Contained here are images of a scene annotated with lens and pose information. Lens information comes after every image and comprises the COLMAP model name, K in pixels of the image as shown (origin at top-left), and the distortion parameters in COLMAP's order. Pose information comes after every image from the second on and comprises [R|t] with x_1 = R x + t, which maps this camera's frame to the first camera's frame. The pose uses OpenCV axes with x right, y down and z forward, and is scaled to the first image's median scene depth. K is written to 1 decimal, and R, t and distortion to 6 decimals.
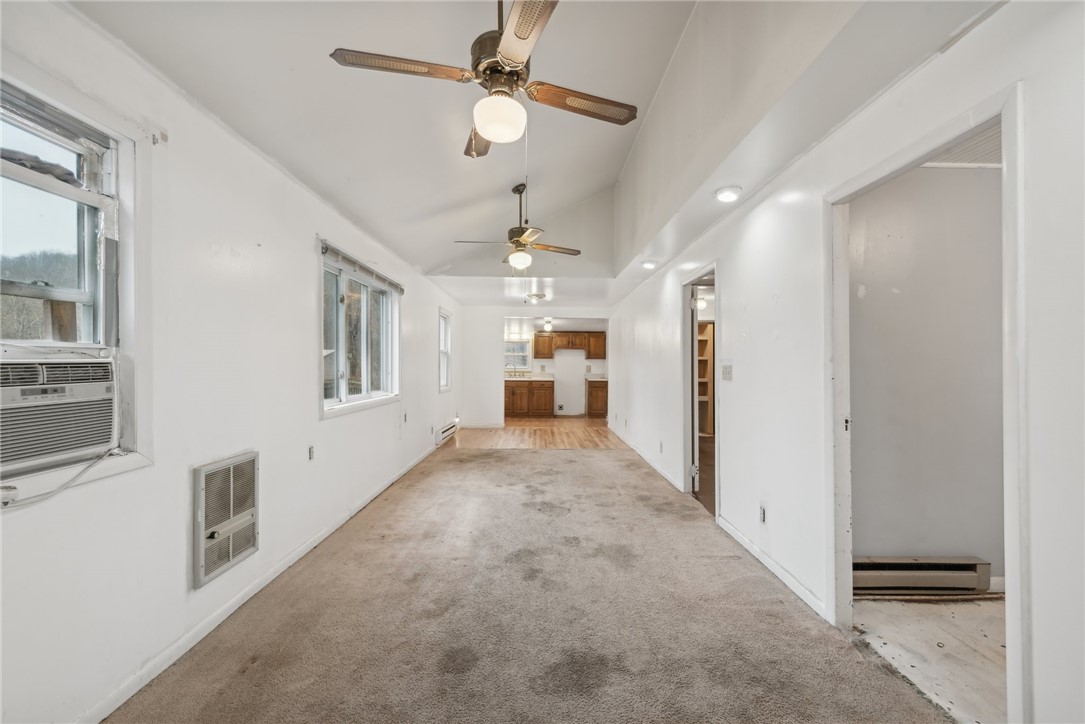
lens RADIAL K [[435.4, 0, 550.0], [0, 435.4, 361.9], [0, 0, 1]] dist [0.007843, -0.000281]
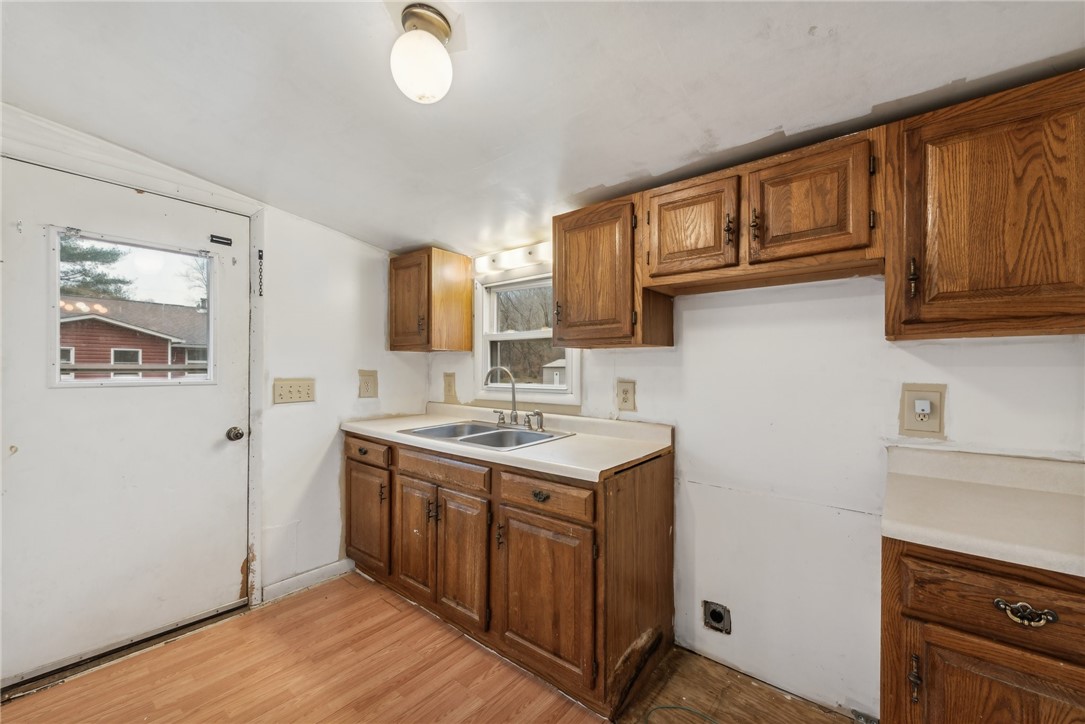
lens RADIAL K [[434.7, 0, 550.3], [0, 434.7, 367.4], [0, 0, 1]] dist [0.022781, -0.010247]
pose [[0.762206, -0.003865, -0.647323, 0.229428], [0.003385, 0.999992, -0.001985, 0.006213], [0.647326, -0.000678, 0.762213, 2.104612]]
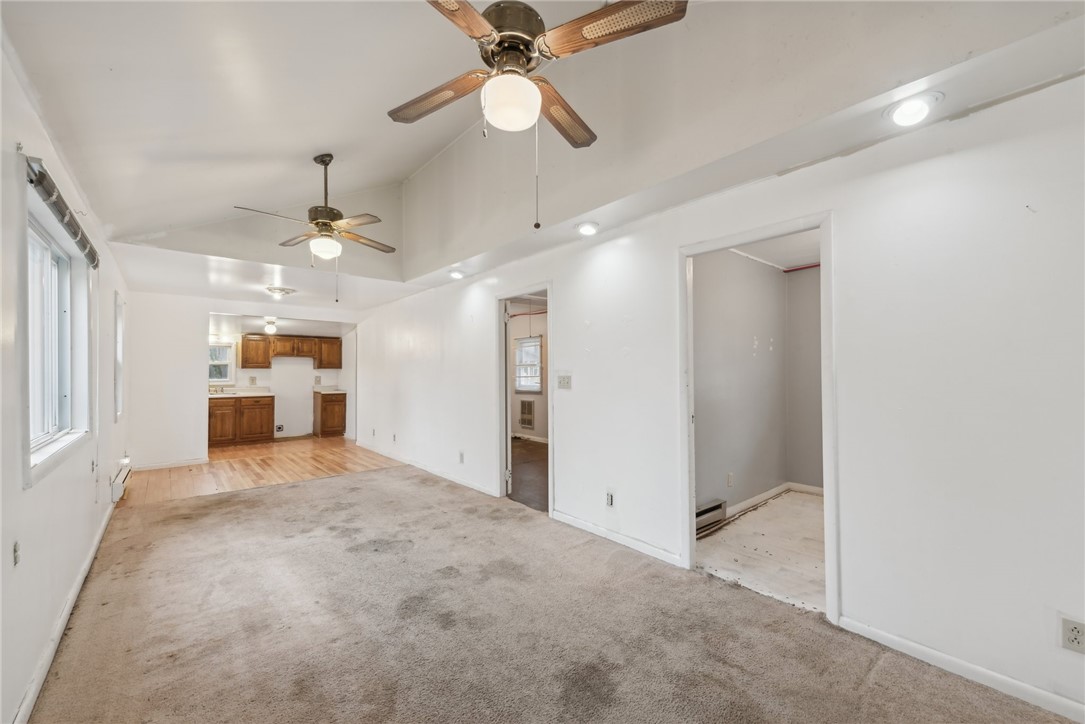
lens RADIAL K [[434.7, 0, 550.3], [0, 434.7, 367.4], [0, 0, 1]] dist [0.022781, -0.010247]
pose [[0.771036, -0.003724, 0.636780, -0.273176], [0.006977, 0.999972, -0.002600, -0.008730], [-0.636753, 0.006448, 0.771041, 0.119272]]
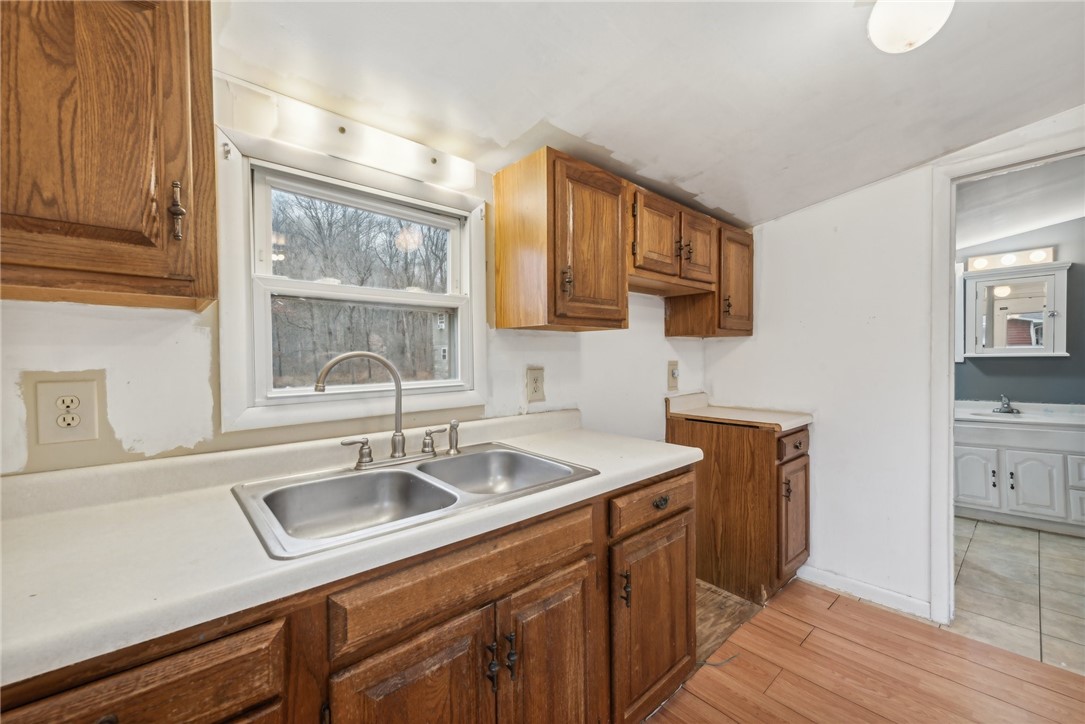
lens RADIAL K [[435.4, 0, 550.0], [0, 435.4, 361.9], [0, 0, 1]] dist [0.007843, -0.000281]
pose [[0.754901, -0.020113, 0.655530, -0.332443], [0.010881, 0.999776, 0.018144, 0.007493], [-0.655748, -0.006564, 0.754951, 2.207372]]
